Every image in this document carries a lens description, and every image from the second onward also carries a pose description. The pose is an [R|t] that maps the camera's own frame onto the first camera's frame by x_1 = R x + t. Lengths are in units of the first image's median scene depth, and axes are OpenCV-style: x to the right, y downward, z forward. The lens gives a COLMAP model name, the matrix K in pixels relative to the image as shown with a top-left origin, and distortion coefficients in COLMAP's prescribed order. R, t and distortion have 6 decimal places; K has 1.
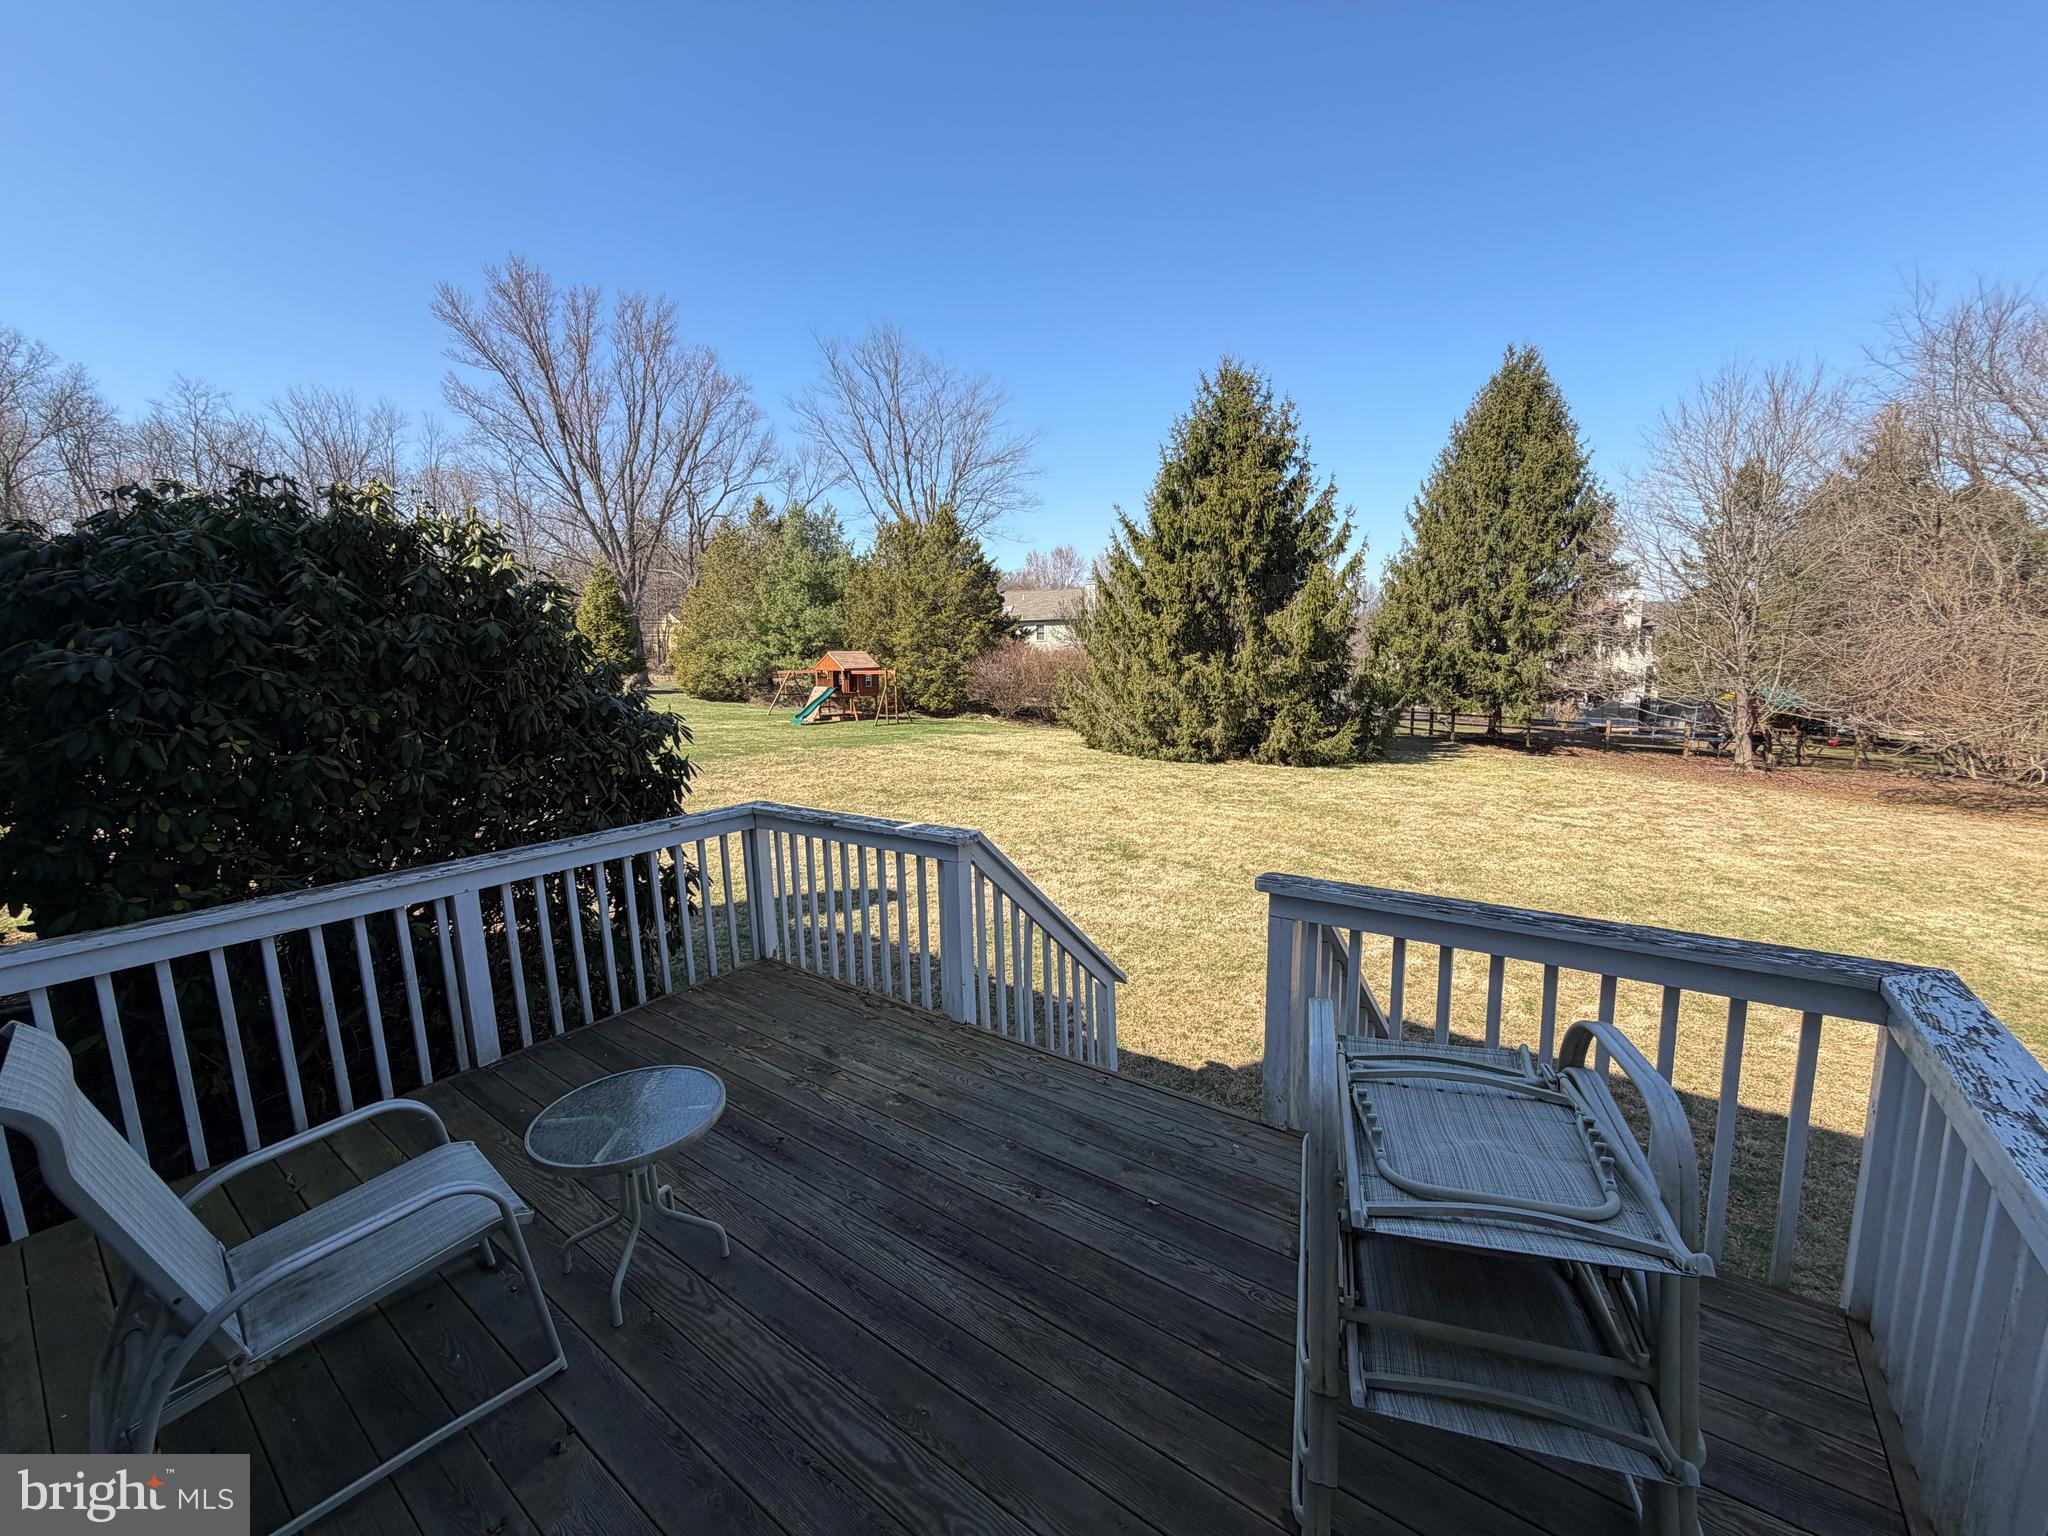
lens RADIAL K [[816.9, 0, 1014.2], [0, 816.9, 772.0], [0, 0, 1]] dist [0.001149, 0.000077]
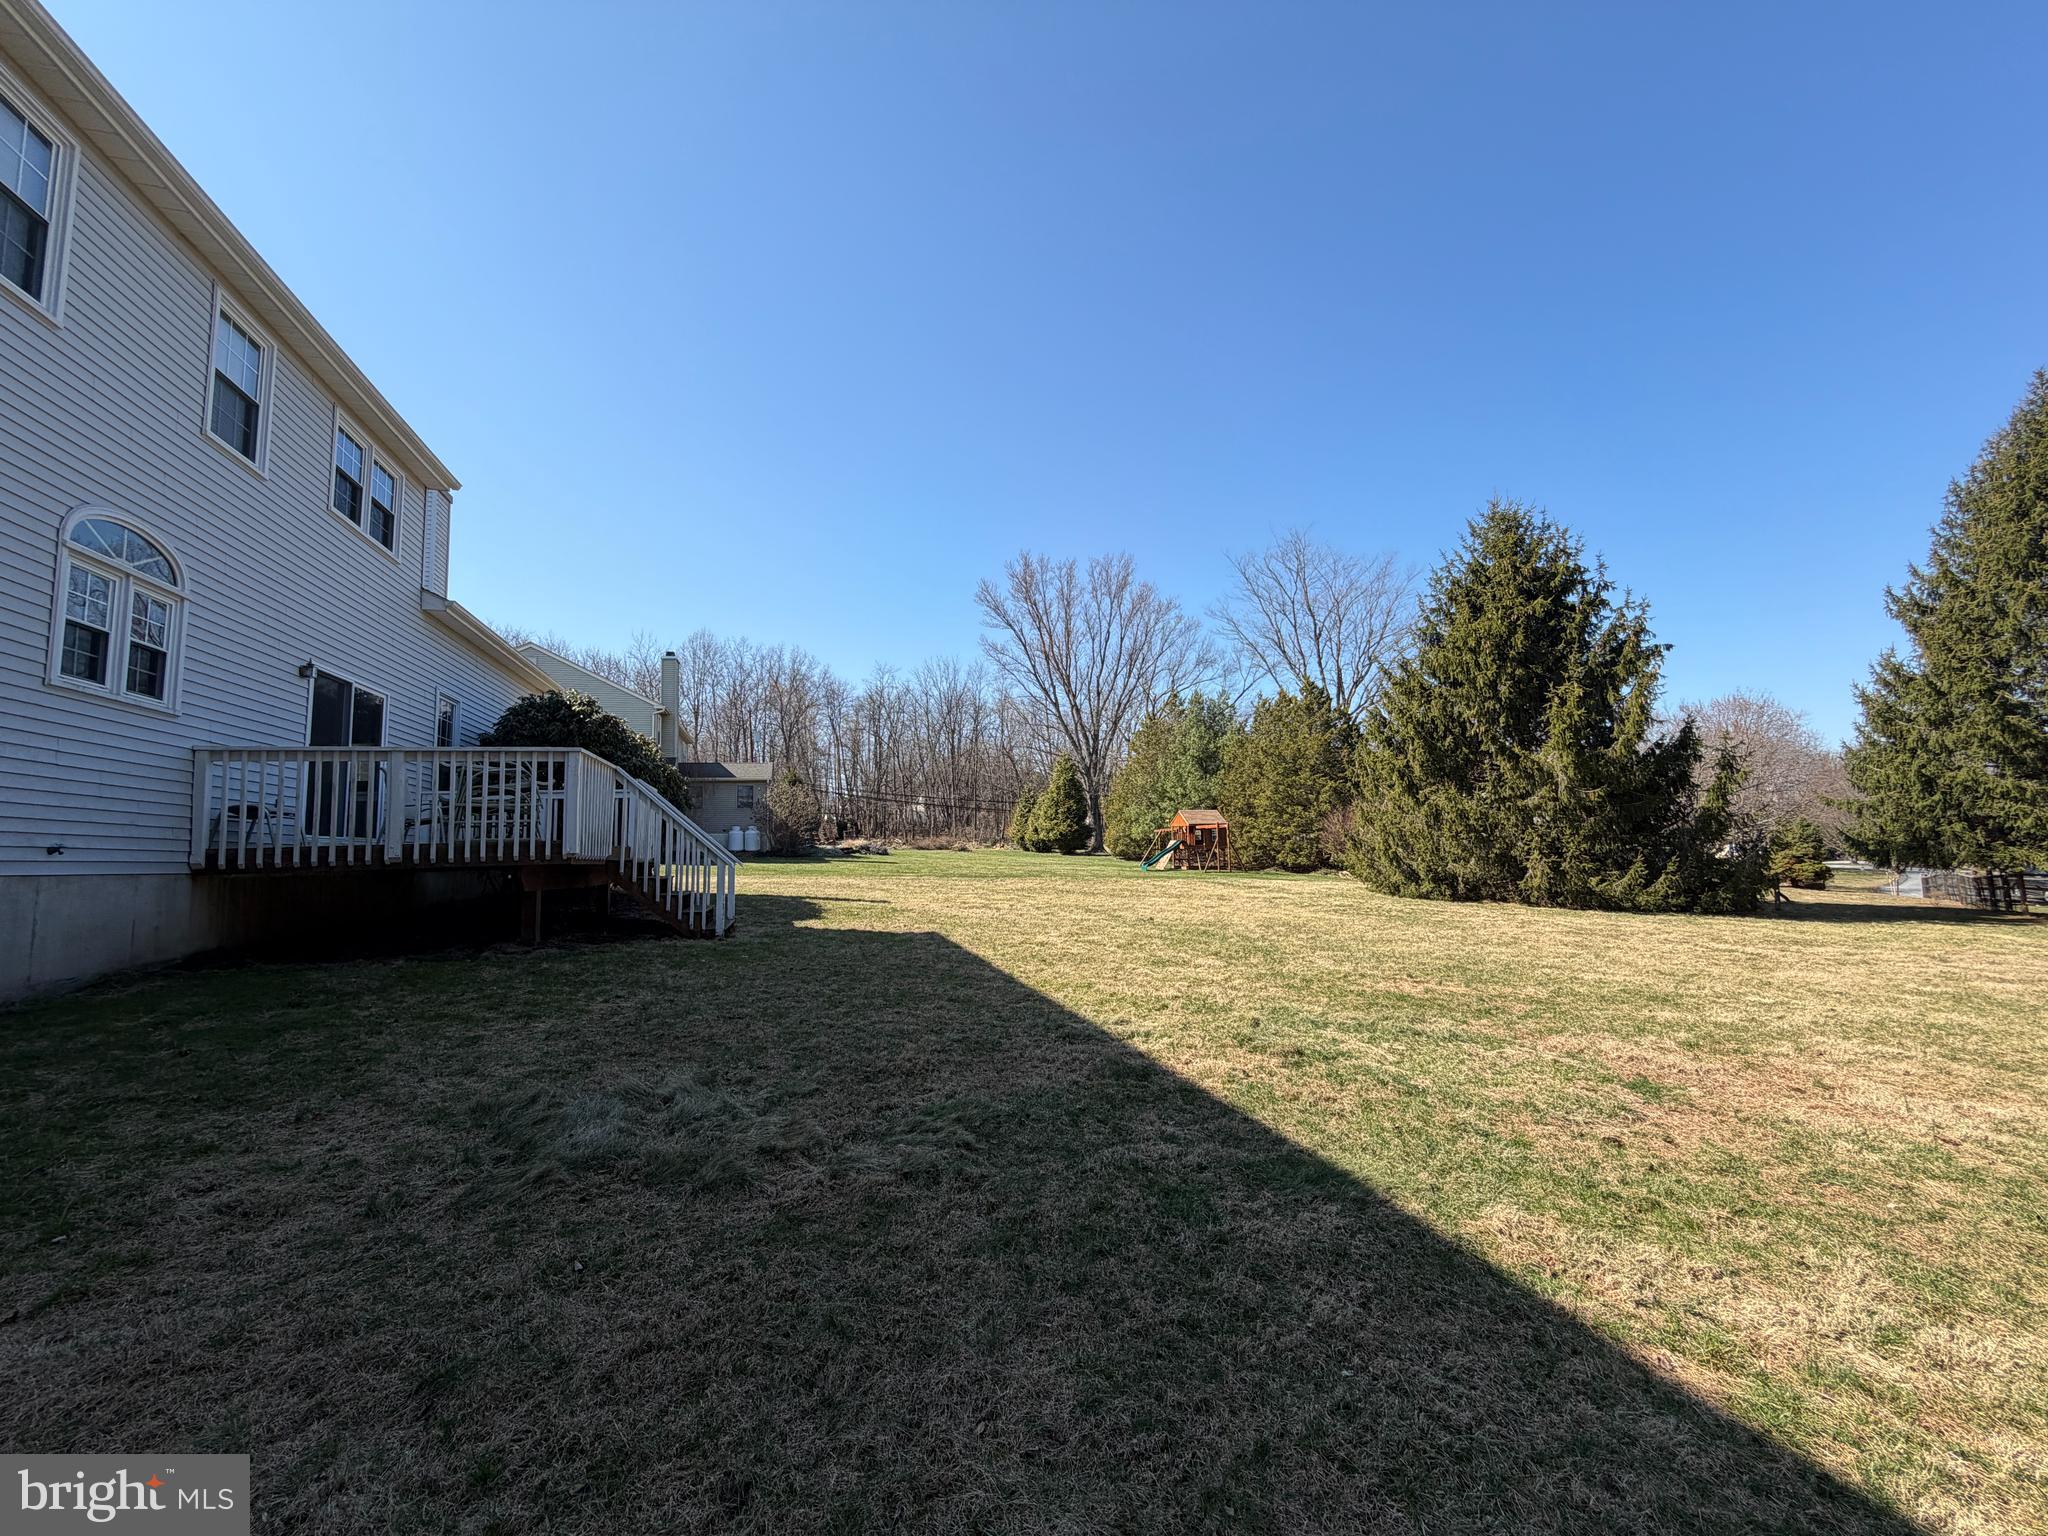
lens RADIAL K [[816.9, 0, 1005.8], [0, 816.9, 768.8], [0, 0, 1]] dist [0.001149, 0.000077]
pose [[0.787669, -0.062161, -0.612954, 0.330778], [-0.084161, 0.974715, -0.206998, 0.063553], [0.610323, 0.214633, 0.762521, -0.055855]]
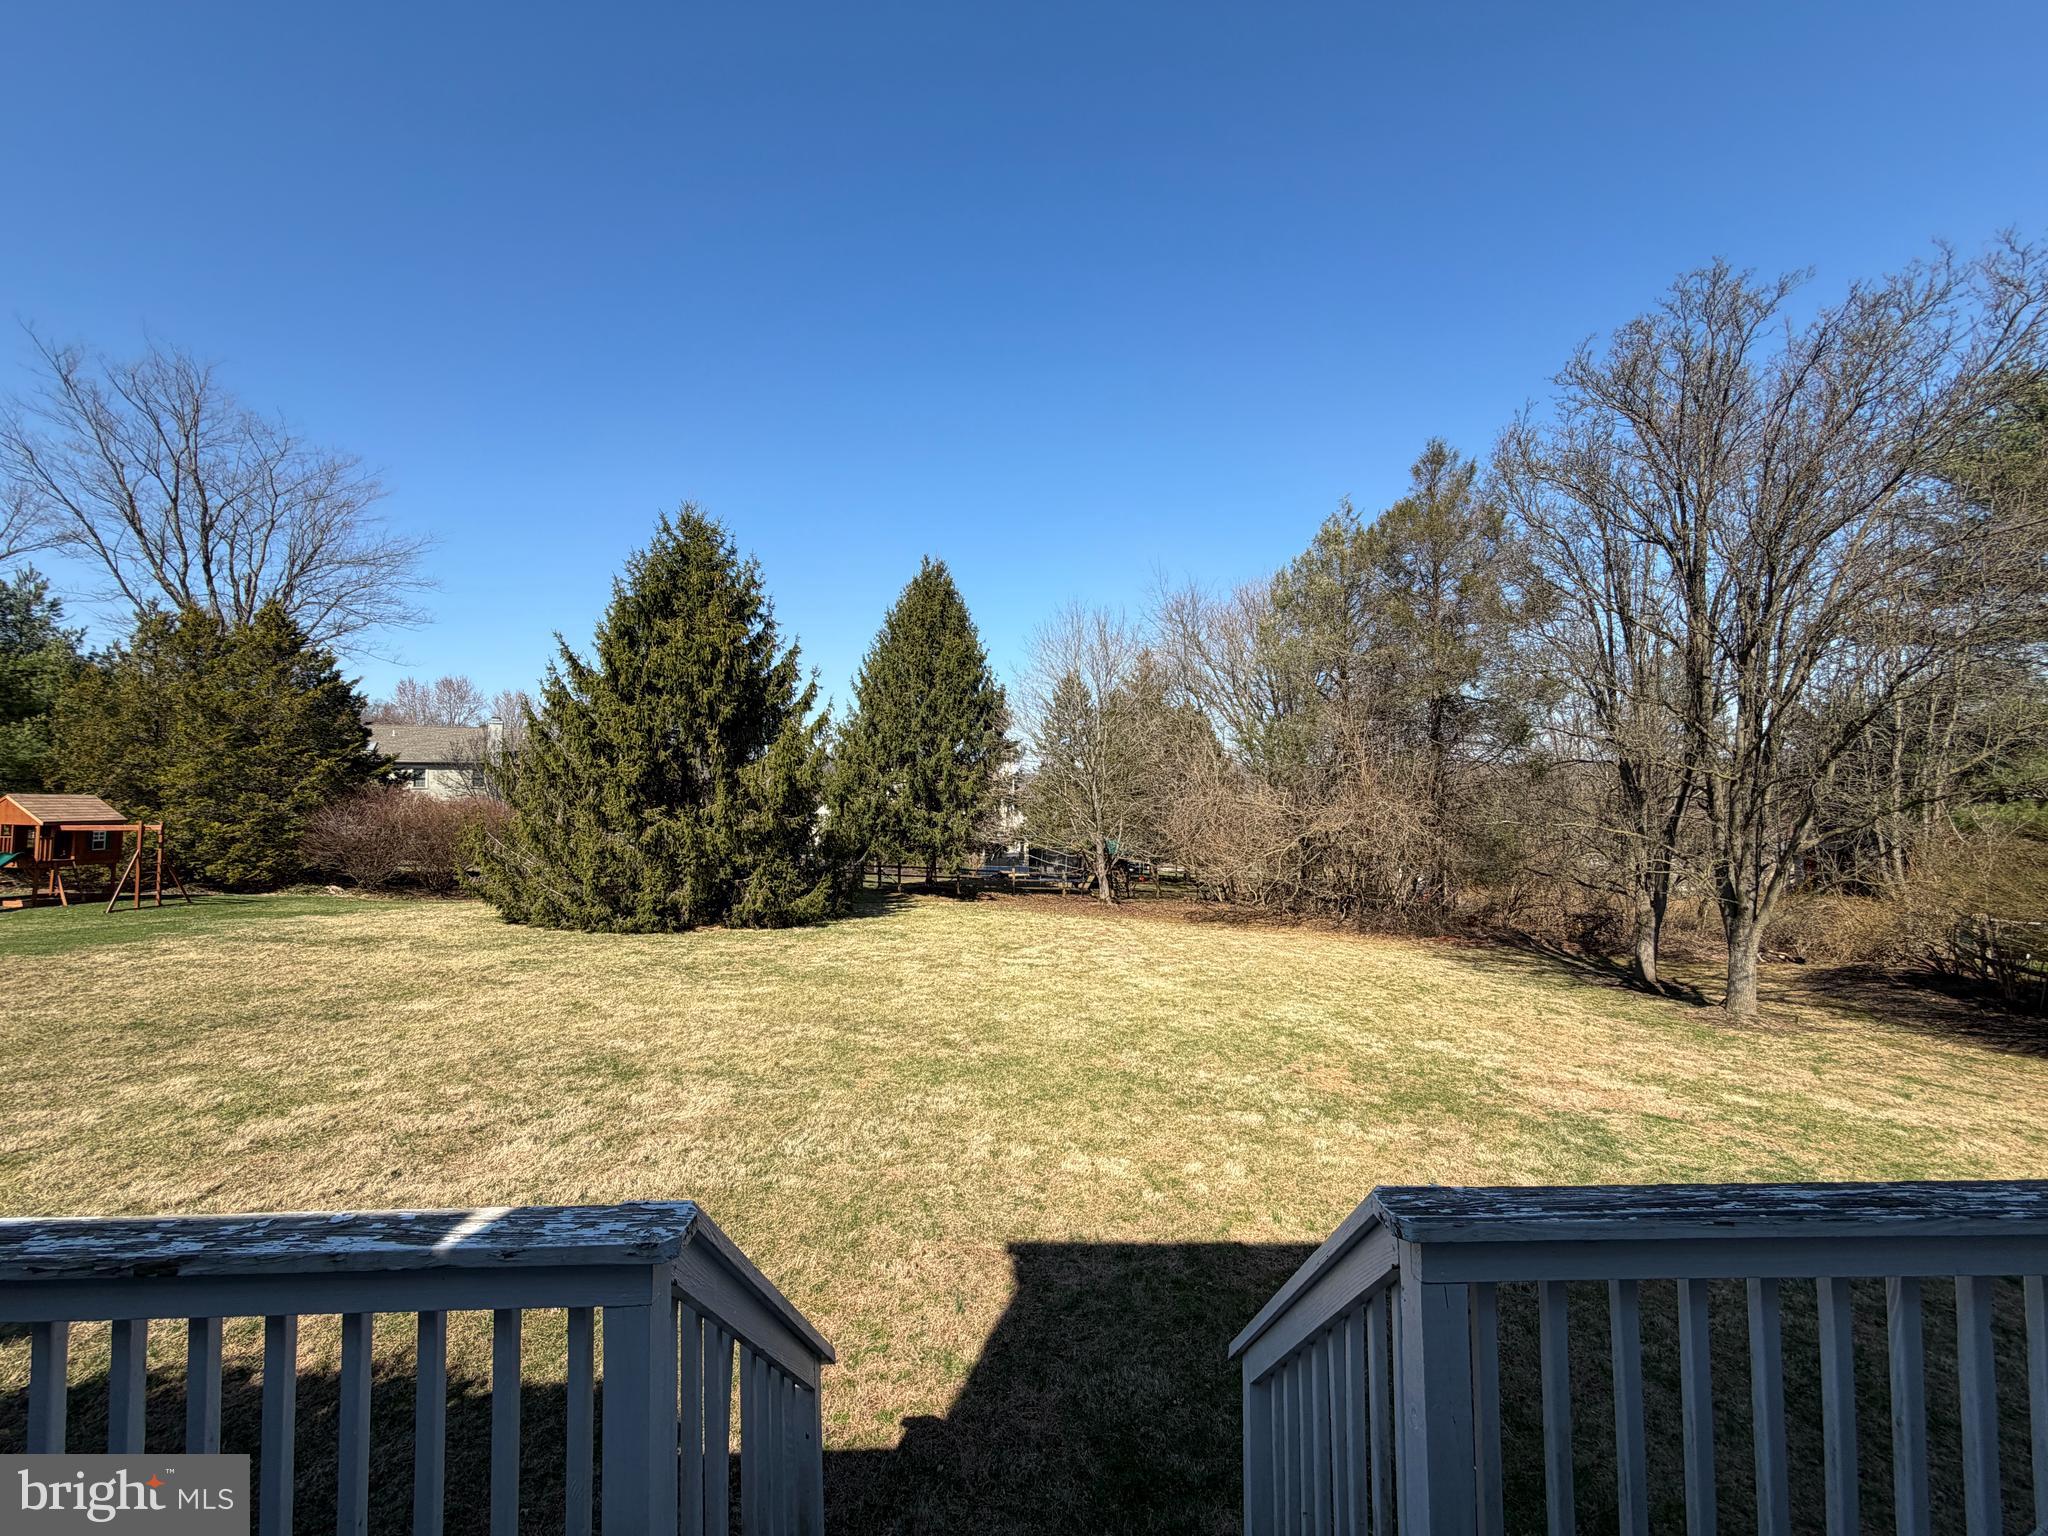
lens RADIAL K [[816.9, 0, 1015.2], [0, 816.9, 769.8], [0, 0, 1]] dist [0.001149, 0.000077]
pose [[0.780248, 0.044928, 0.623855, -0.023610], [0.075021, 0.983494, -0.164656, -0.008349], [-0.620955, 0.175275, 0.763998, 0.065057]]
